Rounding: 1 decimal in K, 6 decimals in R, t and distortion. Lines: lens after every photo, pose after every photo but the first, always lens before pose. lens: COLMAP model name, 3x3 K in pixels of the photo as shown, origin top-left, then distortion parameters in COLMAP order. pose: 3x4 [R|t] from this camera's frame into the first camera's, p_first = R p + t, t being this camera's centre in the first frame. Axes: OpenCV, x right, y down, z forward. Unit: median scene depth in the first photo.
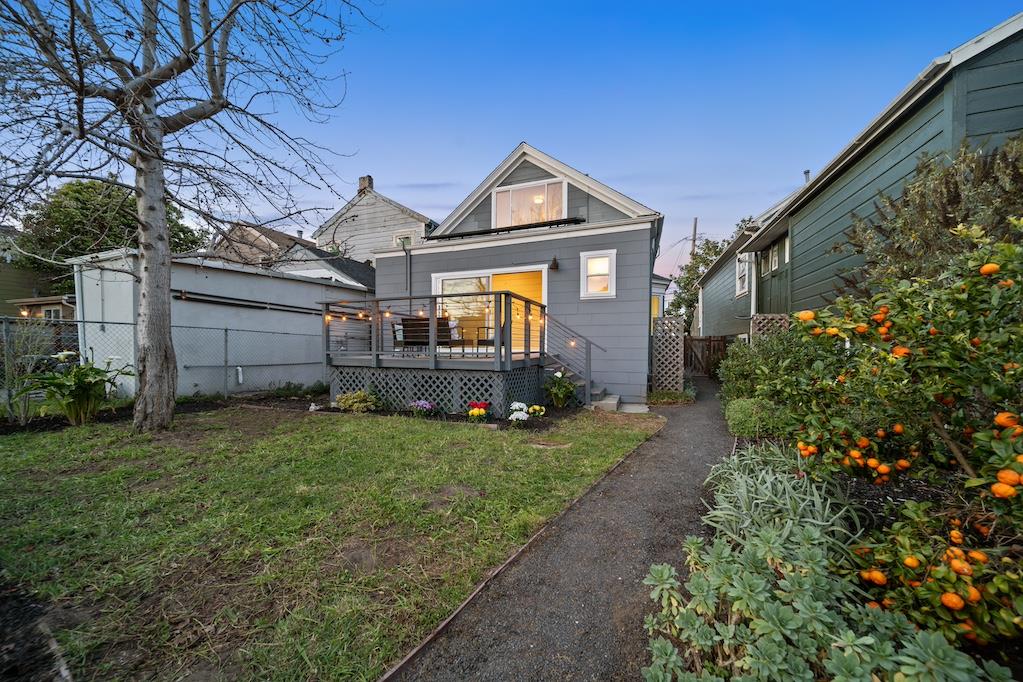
lens RADIAL K [[368.7, 0, 503.9], [0, 368.7, 352.2], [0, 0, 1]] dist [-0.001386, -0.000181]
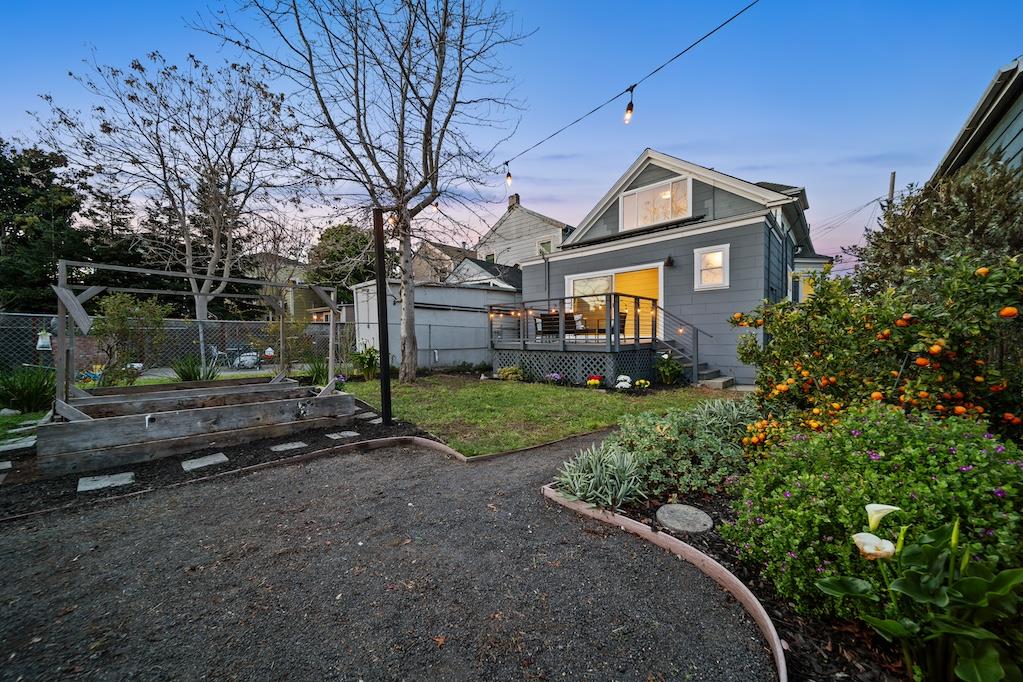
lens RADIAL K [[365.6, 0, 507.3], [0, 365.6, 343.1], [0, 0, 1]] dist [-0.001589, -0.000299]
pose [[0.929703, -0.004820, -0.368279, 0.099653], [0.007451, 0.999956, 0.005724, 0.005862], [0.368235, -0.008065, 0.929698, -0.287141]]
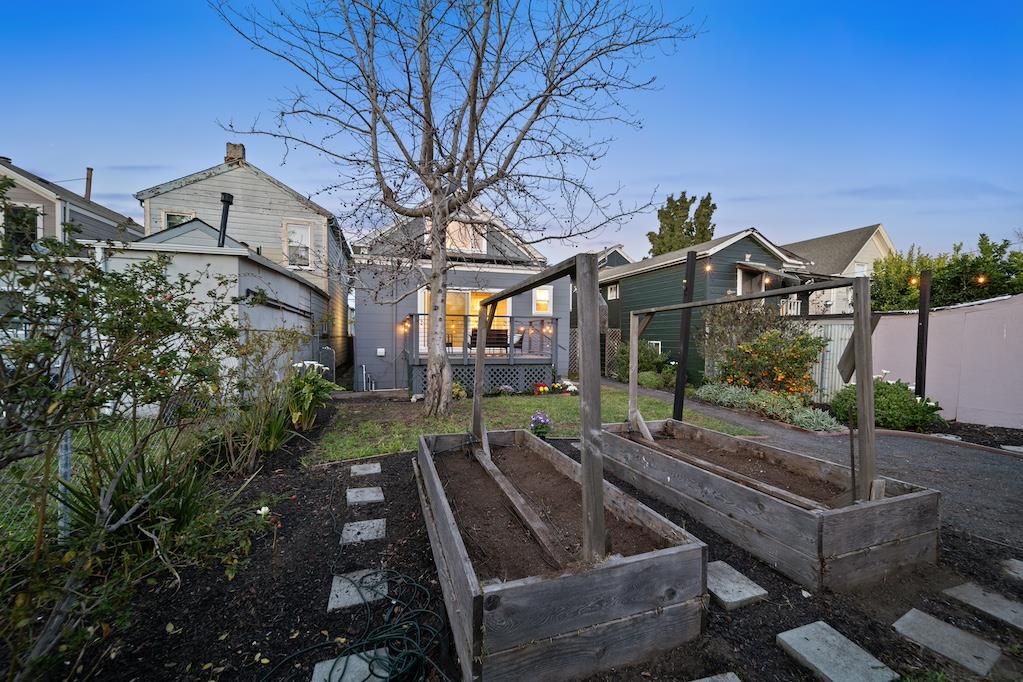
lens RADIAL K [[365.6, 0, 507.3], [0, 365.6, 343.1], [0, 0, 1]] dist [-0.001589, -0.000299]
pose [[0.786333, -0.000223, 0.617802, -0.930792], [-0.002816, 0.999988, 0.003946, -0.038515], [-0.617796, -0.004843, 0.786324, -0.148258]]
